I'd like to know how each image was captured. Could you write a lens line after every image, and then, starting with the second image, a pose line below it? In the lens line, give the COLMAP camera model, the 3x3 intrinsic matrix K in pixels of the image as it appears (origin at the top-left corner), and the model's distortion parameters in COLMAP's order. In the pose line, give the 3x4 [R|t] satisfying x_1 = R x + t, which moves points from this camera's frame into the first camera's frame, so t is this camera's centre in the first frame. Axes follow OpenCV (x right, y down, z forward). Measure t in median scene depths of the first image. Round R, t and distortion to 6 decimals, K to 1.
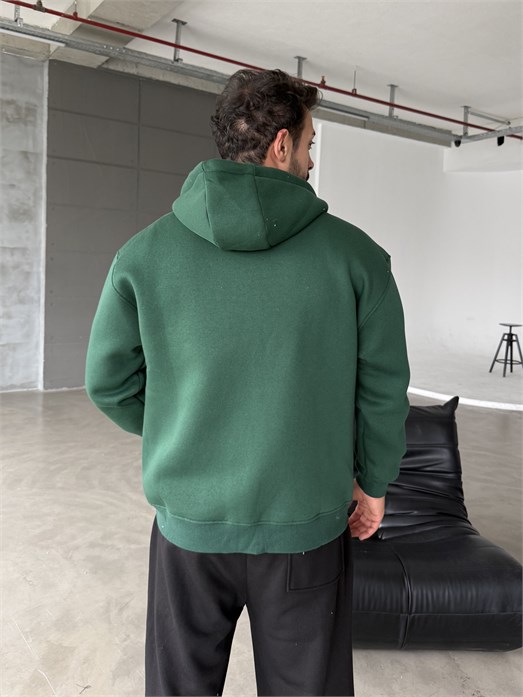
lens RADIAL K [[577.2, 0, 253.5], [0, 577.2, 292.8], [0, 0, 1]] dist [0.000200, -0.049640]
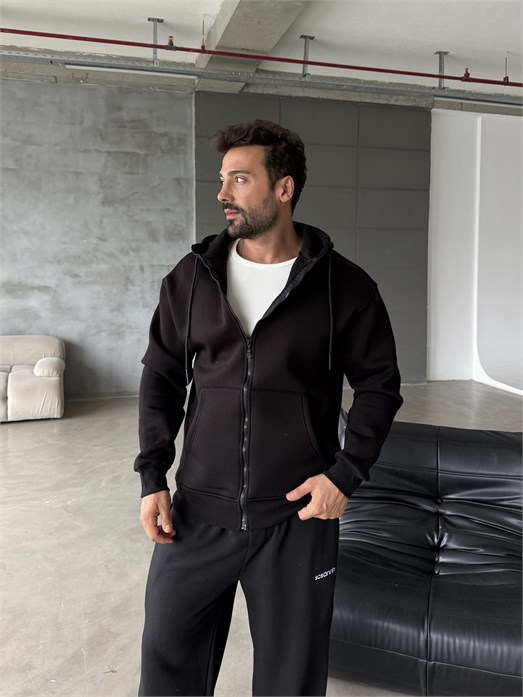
lens RADIAL K [[577.2, 0, 249.1], [0, 577.2, 288.7], [0, 0, 1]] dist [0.000200, -0.049640]
pose [[0.939423, -0.025275, -0.341827, 0.105490], [0.018466, 0.999561, -0.023160, -0.004910], [0.342262, 0.015445, 0.939477, 0.012587]]
